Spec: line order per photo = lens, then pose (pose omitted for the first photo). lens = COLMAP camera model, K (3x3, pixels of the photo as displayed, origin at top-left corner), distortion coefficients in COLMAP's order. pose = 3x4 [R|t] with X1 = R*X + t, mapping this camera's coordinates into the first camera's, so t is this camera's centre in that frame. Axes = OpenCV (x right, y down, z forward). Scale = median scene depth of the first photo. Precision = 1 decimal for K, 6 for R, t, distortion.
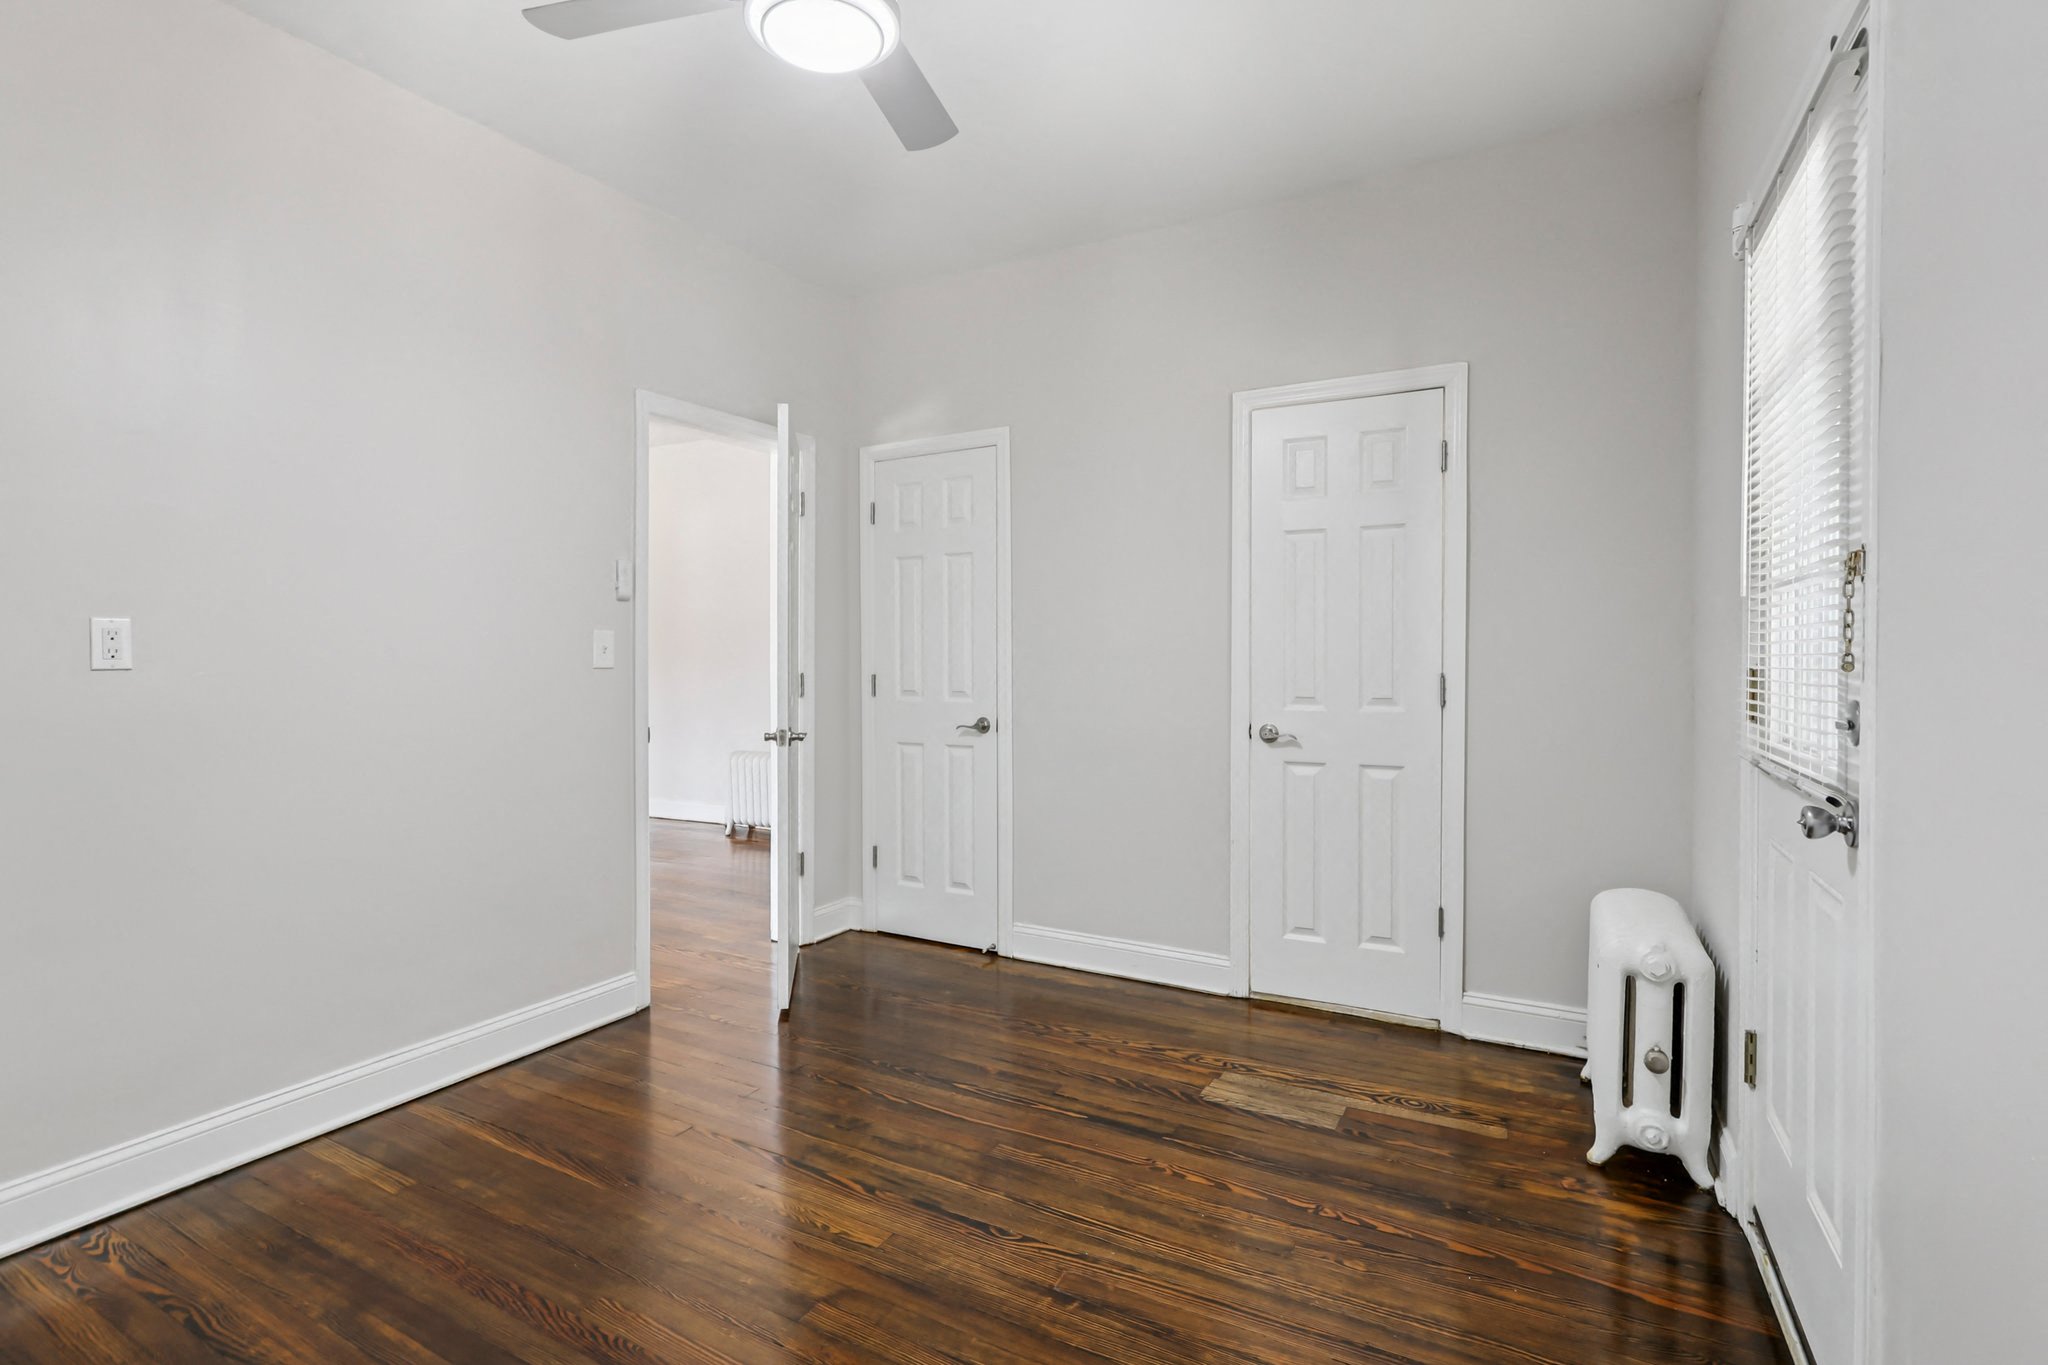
lens RADIAL K [[978.1, 0, 1000.9], [0, 978.1, 674.5], [0, 0, 1]] dist [-0.003897, 0.000923]
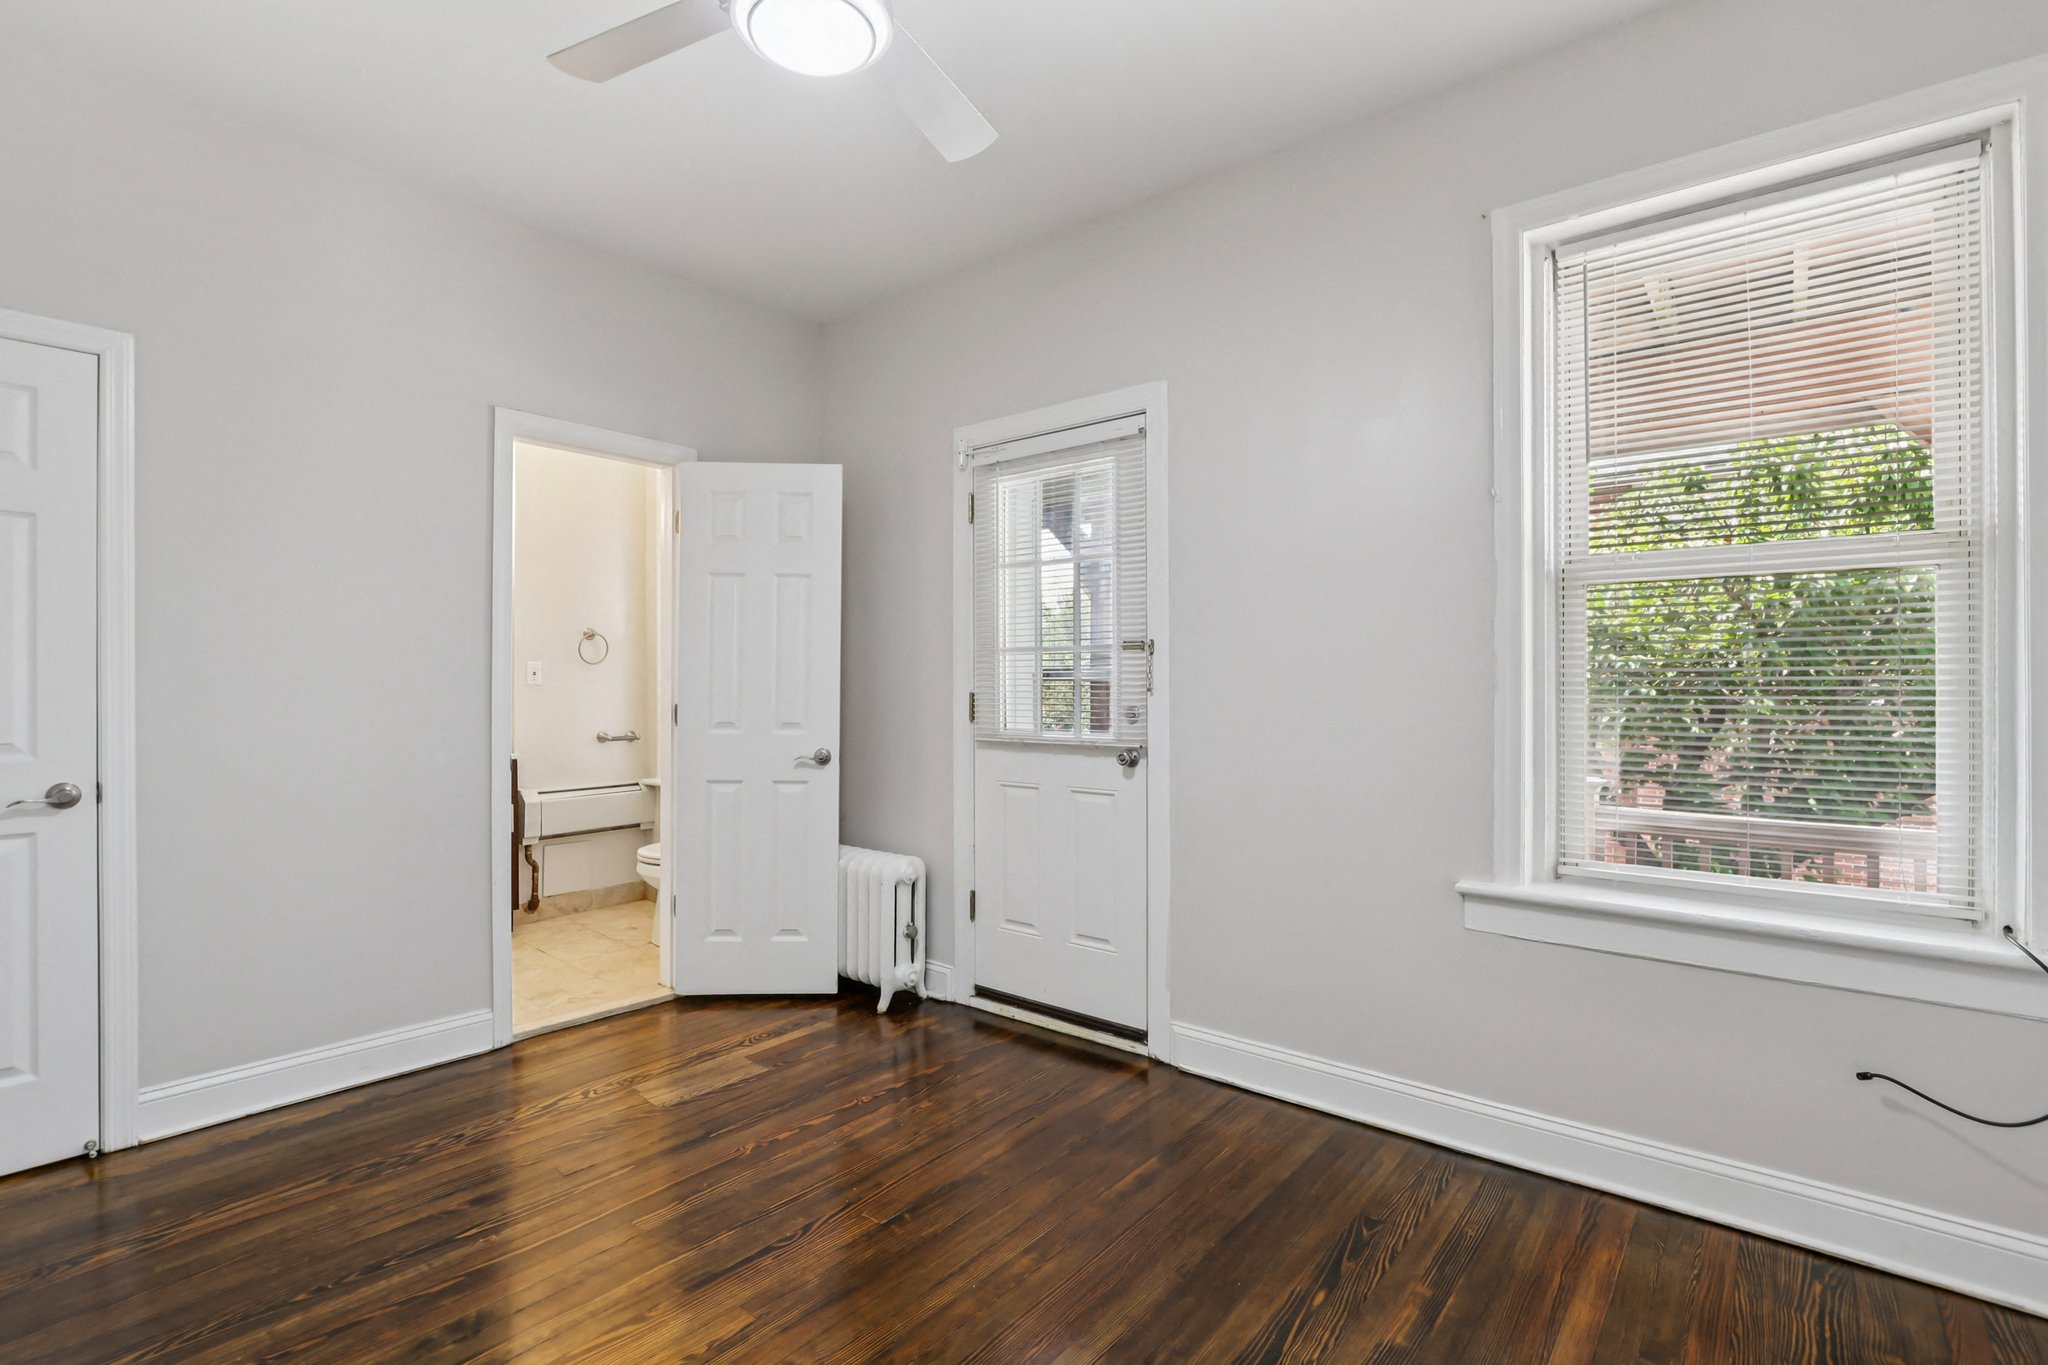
lens RADIAL K [[946.3, 0, 1018.8], [0, 946.3, 687.9], [0, 0, 1]] dist [-0.003740, -0.000512]
pose [[0.189130, -0.001526, 0.981951, -0.876965], [0.018857, 0.999820, -0.002078, -0.008373], [-0.981771, 0.018909, 0.189124, 0.519883]]
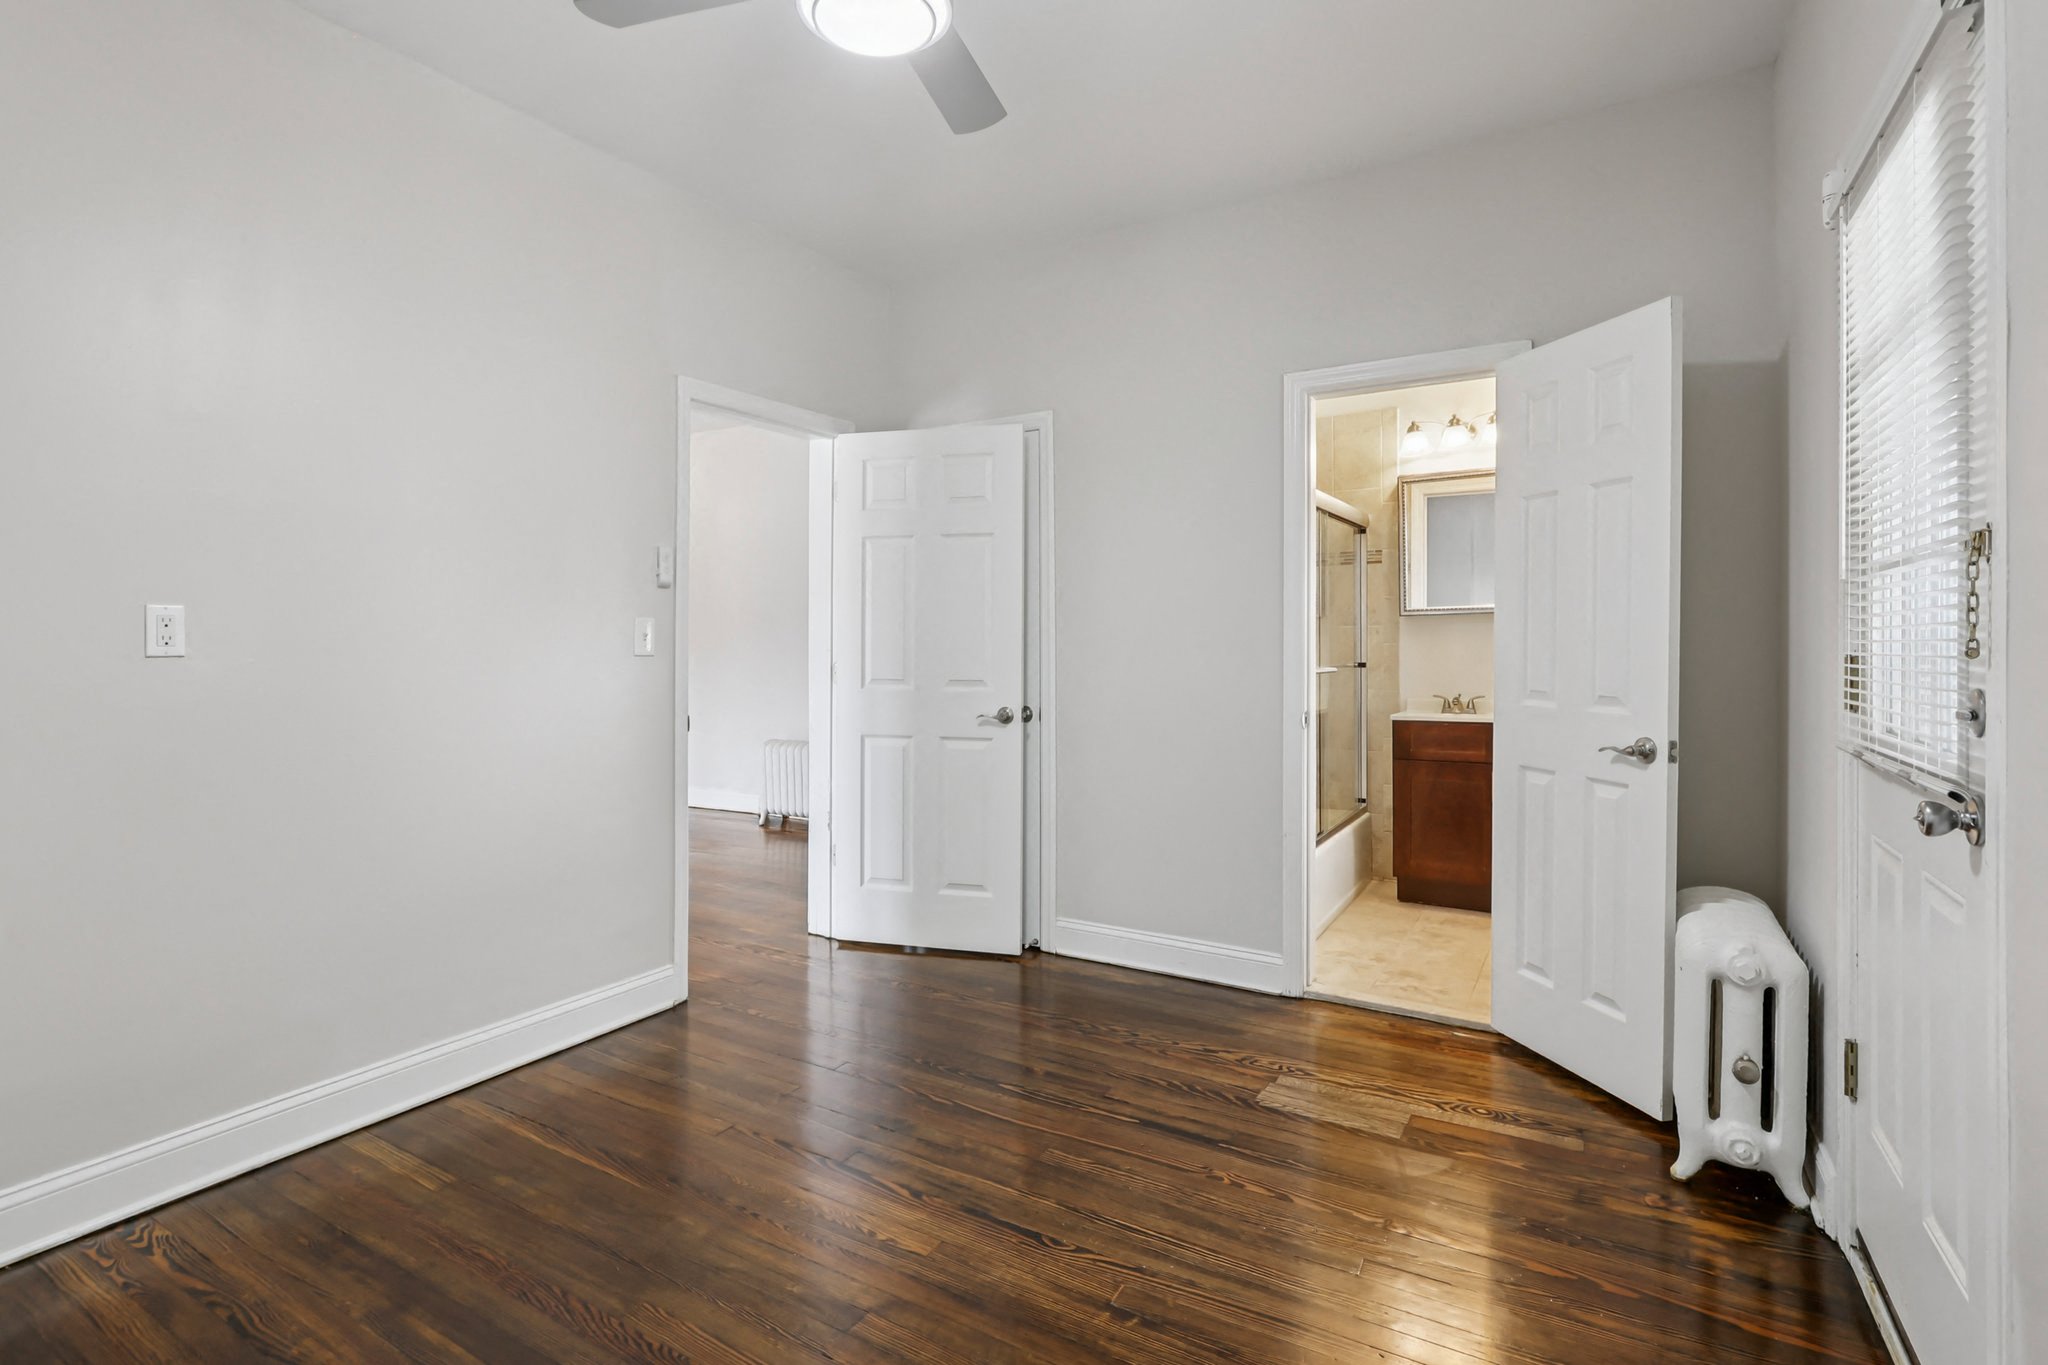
lens RADIAL K [[992.2, 0, 1000.7], [0, 992.2, 638.9], [0, 0, 1]] dist [-0.003004, -0.000355]
pose [[0.999482, -0.000664, -0.032189, -0.018949], [-0.000098, 0.999719, -0.023684, 0.000514], [0.032196, 0.023675, 0.999201, 0.008951]]
